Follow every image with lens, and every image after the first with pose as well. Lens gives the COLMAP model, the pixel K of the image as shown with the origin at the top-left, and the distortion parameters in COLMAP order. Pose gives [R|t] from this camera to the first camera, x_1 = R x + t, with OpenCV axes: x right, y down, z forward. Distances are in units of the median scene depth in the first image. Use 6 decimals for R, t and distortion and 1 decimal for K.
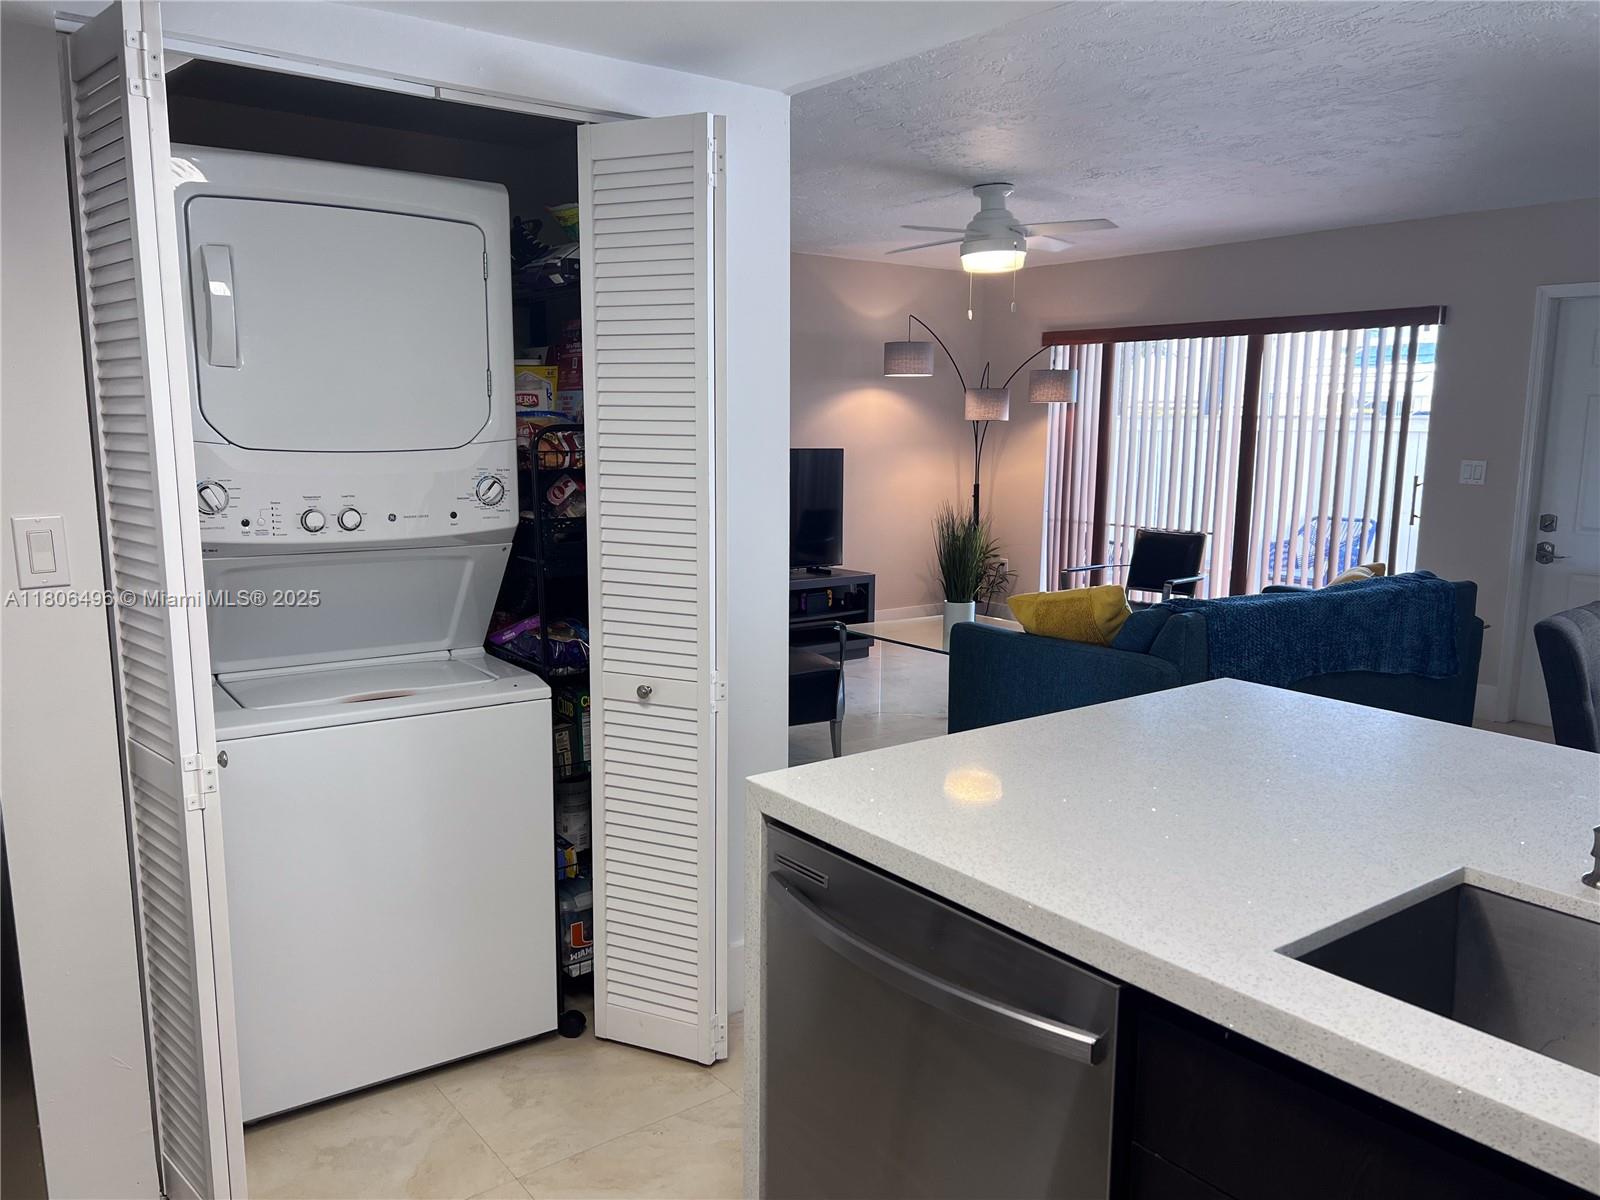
lens RADIAL K [[1203.5, 0, 800.4], [0, 1203.5, 602.6], [0, 0, 1]] dist [0.043586, -0.048509]
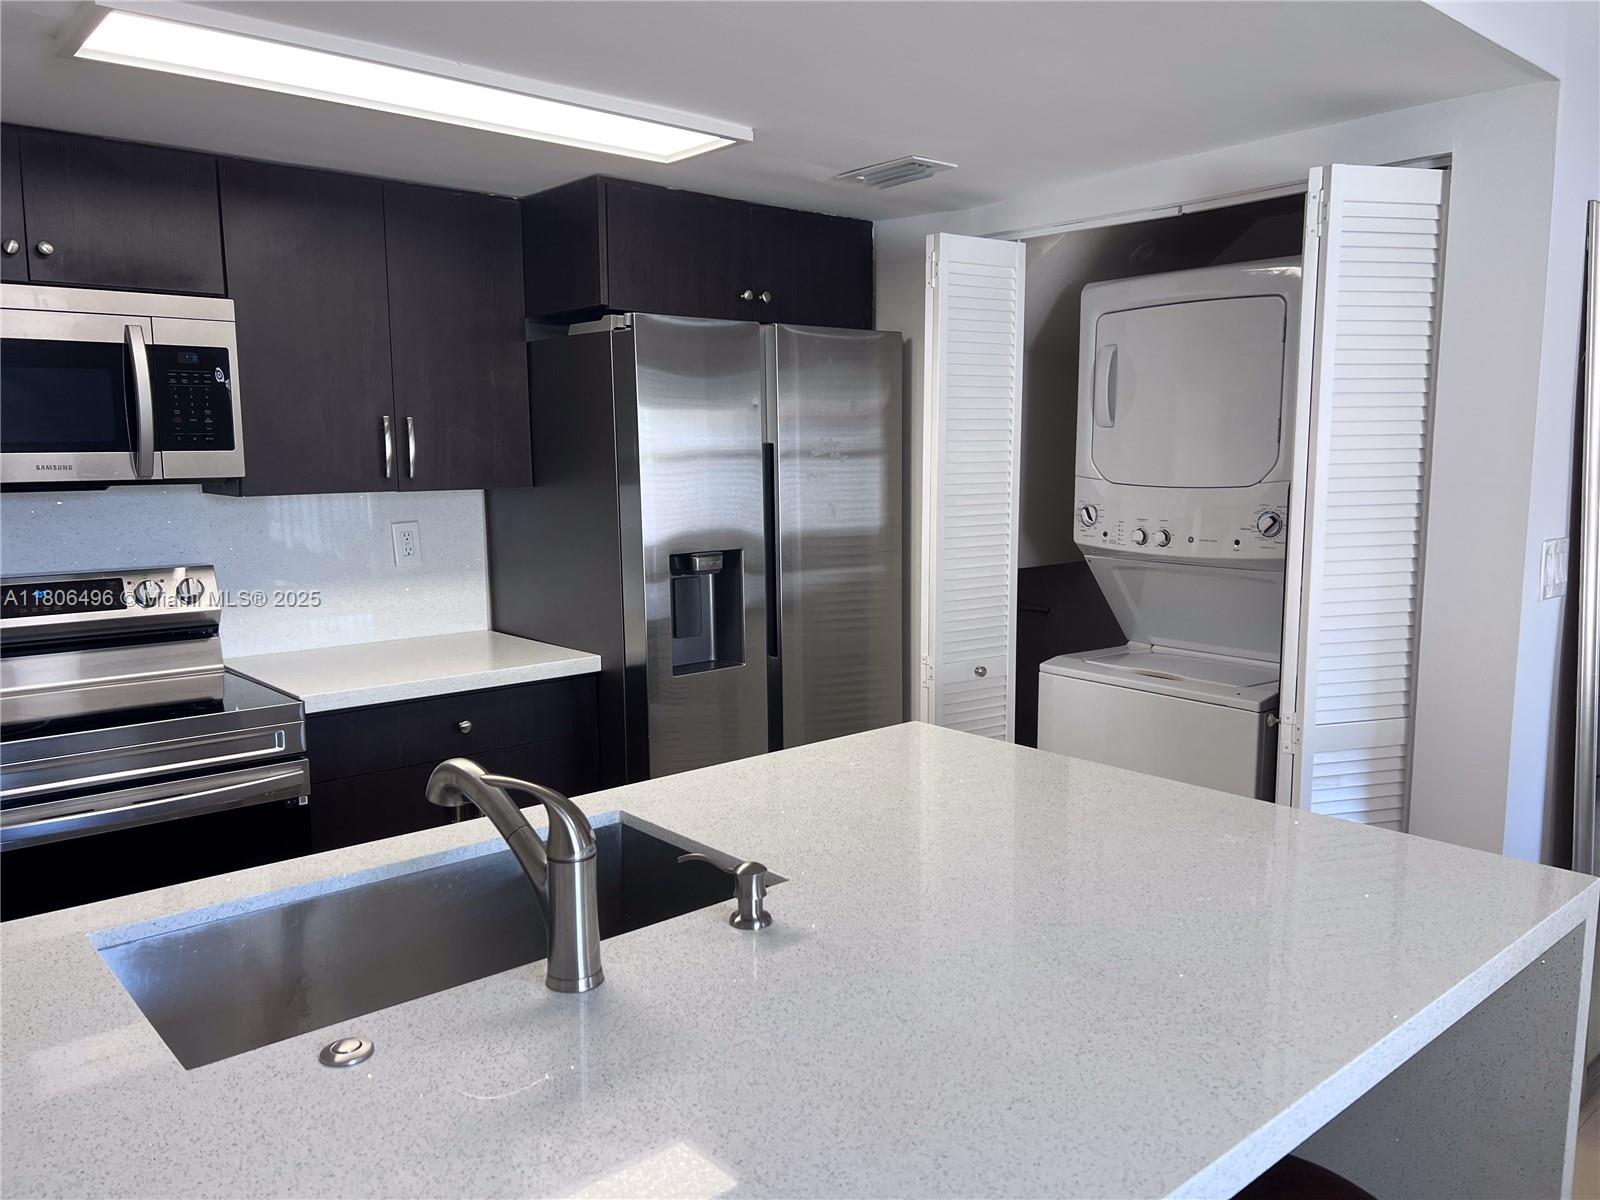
lens RADIAL K [[1203.5, 0, 801.7], [0, 1203.5, 605.9], [0, 0, 1]] dist [0.043586, -0.048509]
pose [[0.094230, 0.119335, -0.988372, 0.906496], [-0.150881, 0.983034, 0.104305, -0.074483], [0.984051, 0.139297, 0.110637, 0.479670]]
